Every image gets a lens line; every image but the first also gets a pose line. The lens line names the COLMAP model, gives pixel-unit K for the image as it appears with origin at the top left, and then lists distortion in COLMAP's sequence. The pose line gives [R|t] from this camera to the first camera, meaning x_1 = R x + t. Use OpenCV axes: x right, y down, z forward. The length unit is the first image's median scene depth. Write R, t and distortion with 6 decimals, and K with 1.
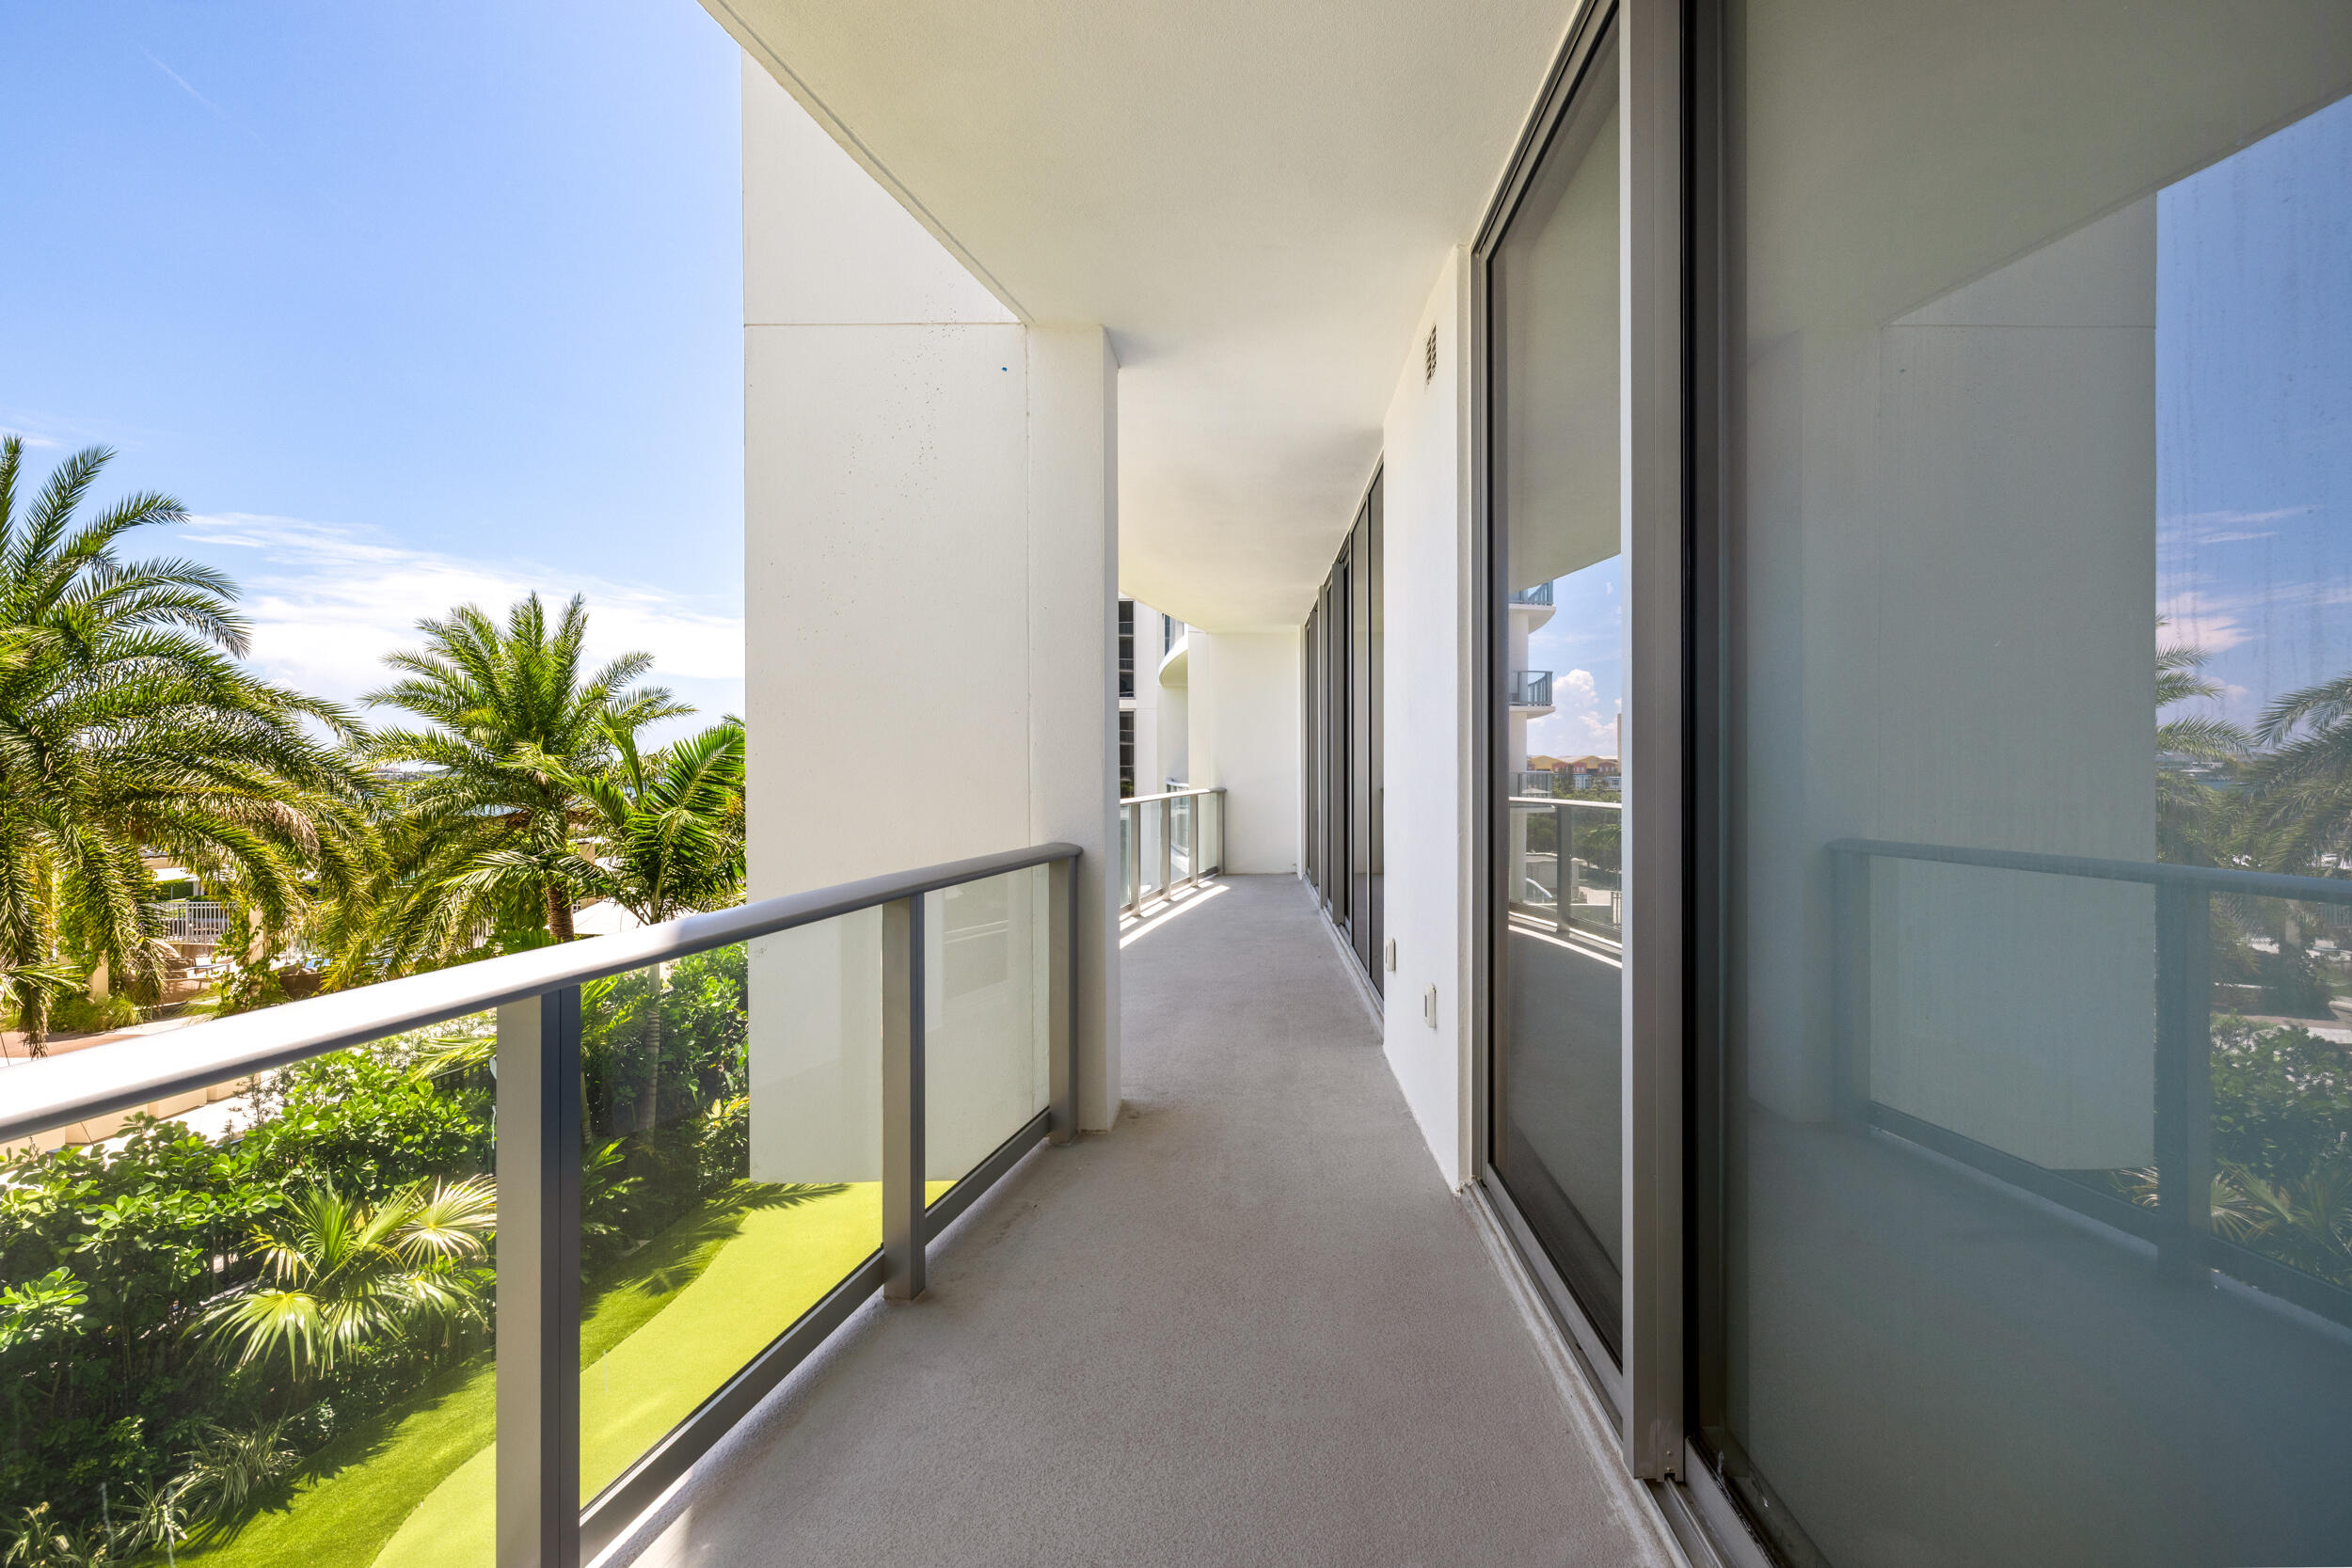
lens RADIAL K [[1022.3, 0, 1250.5], [0, 1022.3, 764.2], [0, 0, 1]] dist [0.000046, 0.000315]
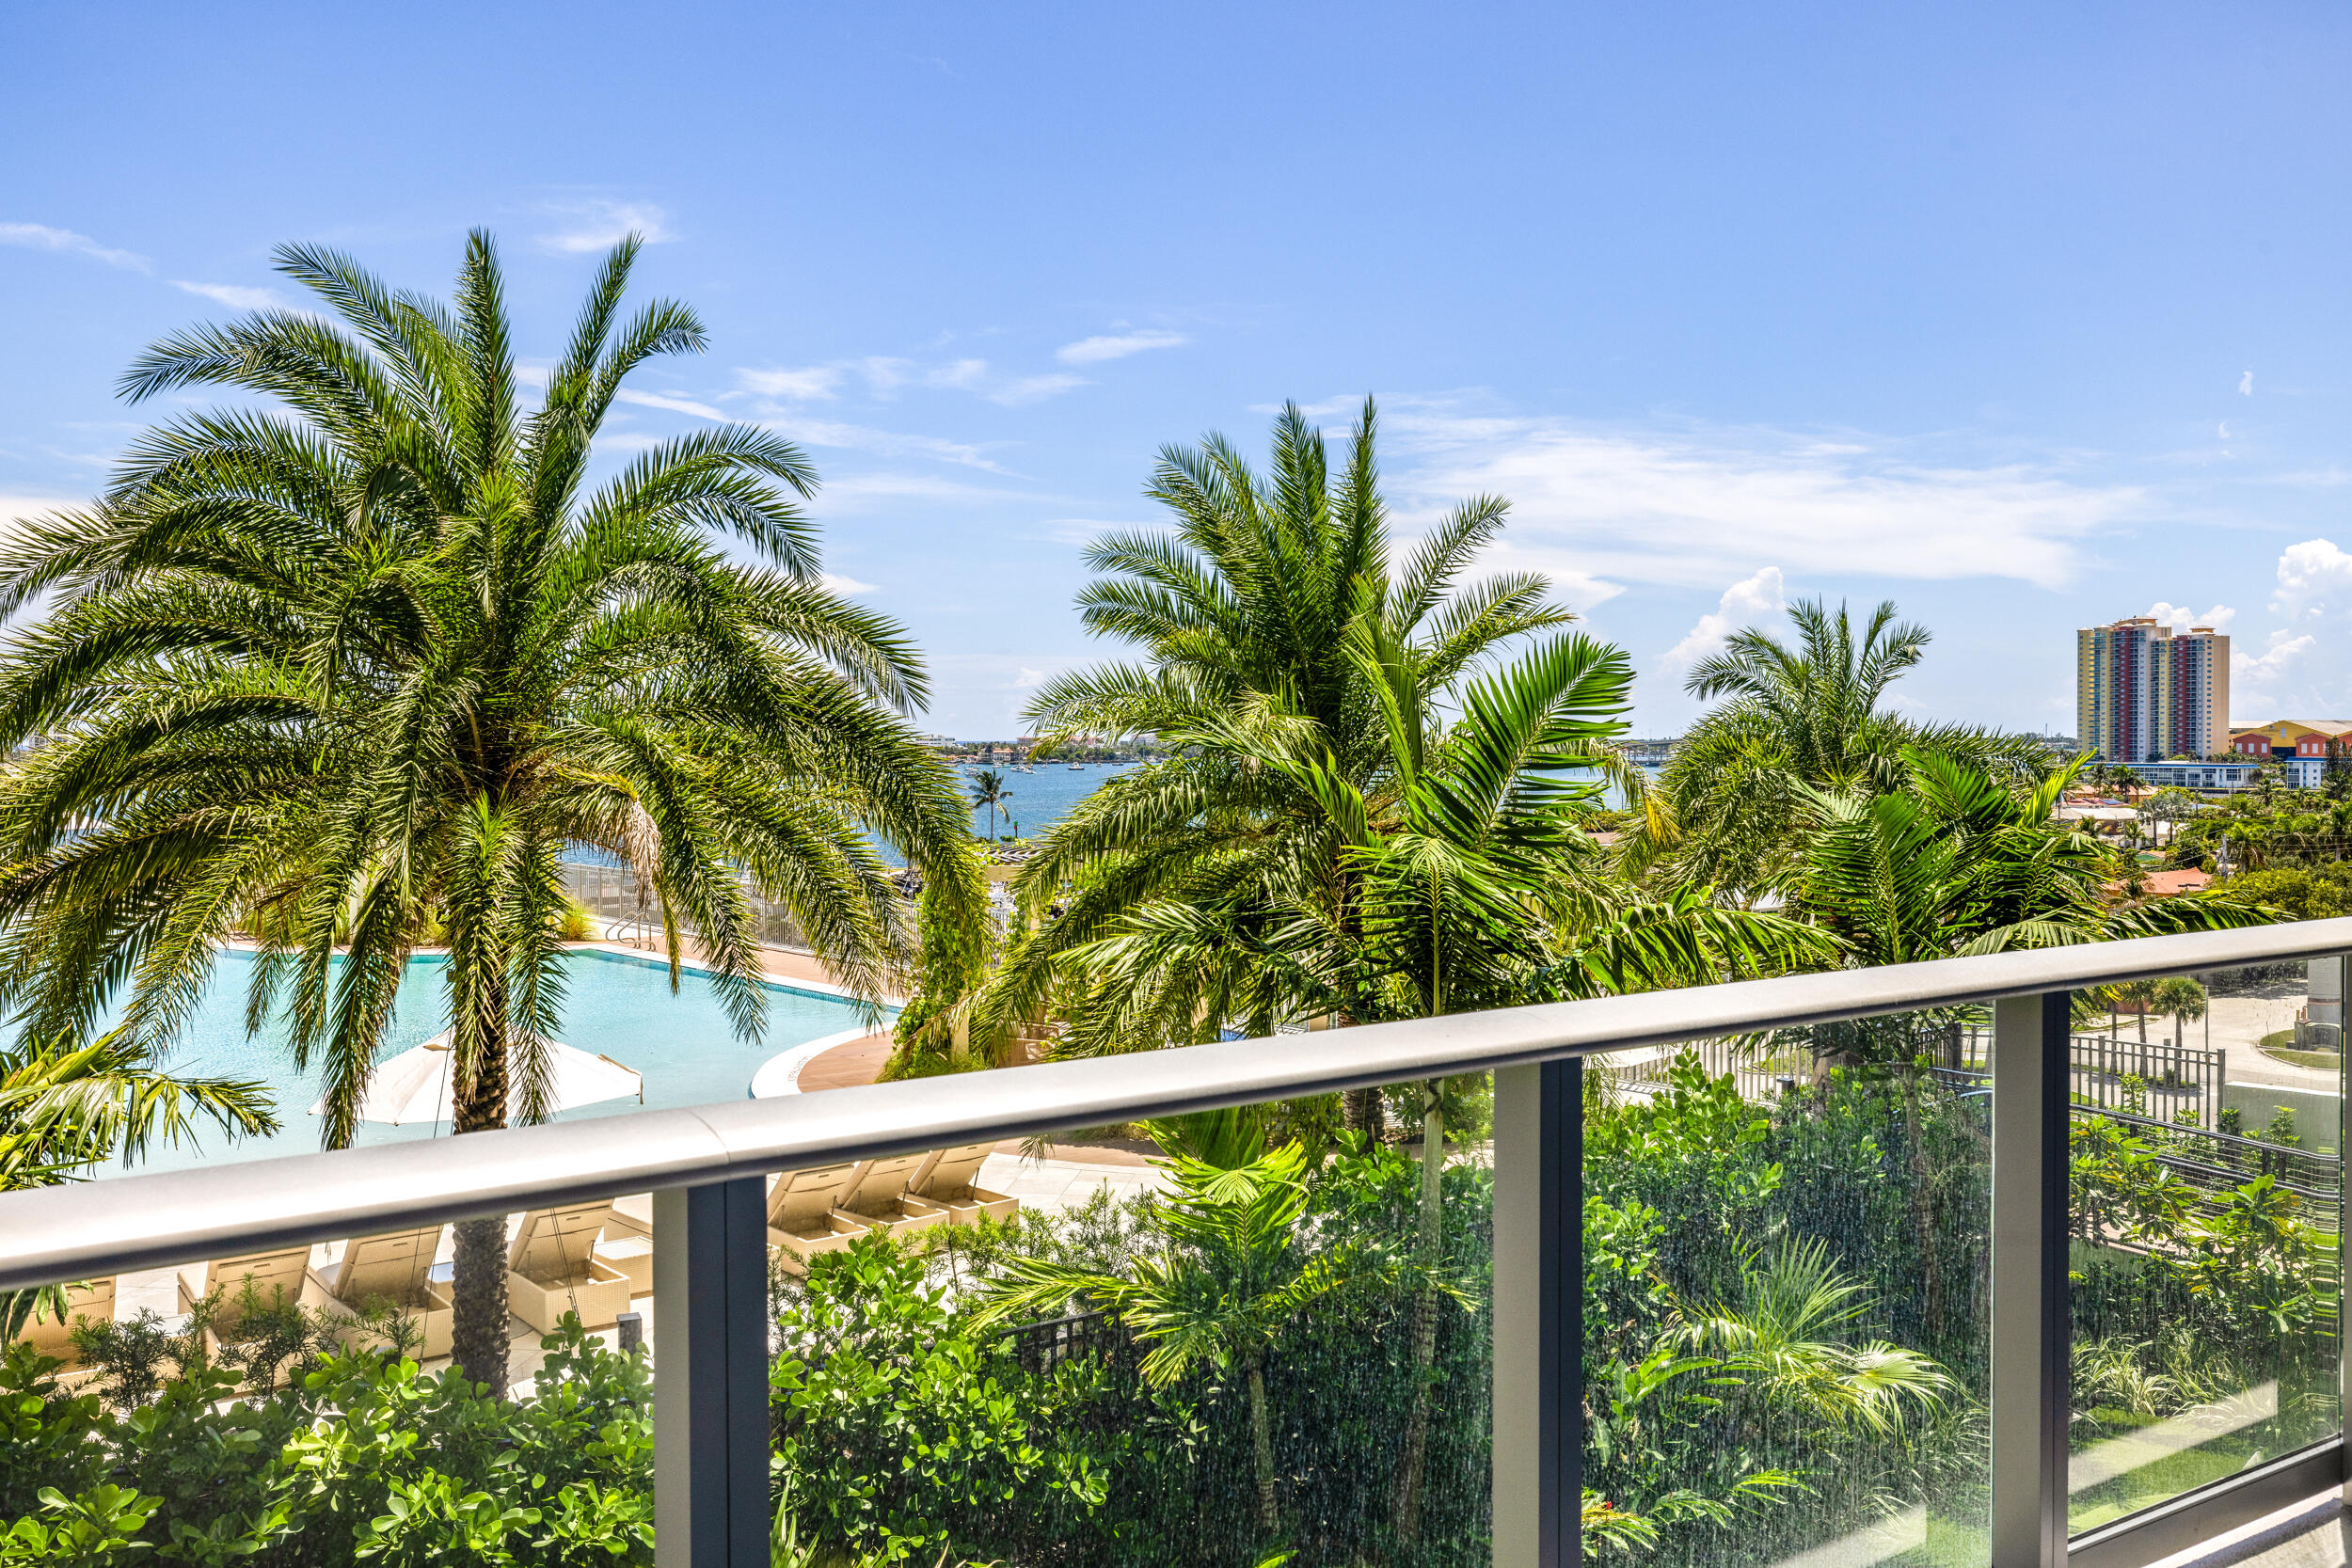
lens RADIAL K [[1905.9, 0, 1201.9], [0, 1905.9, 767.2], [0, 0, 1]] dist [0.008785, -0.006851]
pose [[0.654299, 0.014550, -0.756096, 0.001598], [-0.000766, 0.999827, 0.018577, -0.000444], [0.756235, -0.011576, 0.654197, 0.336687]]
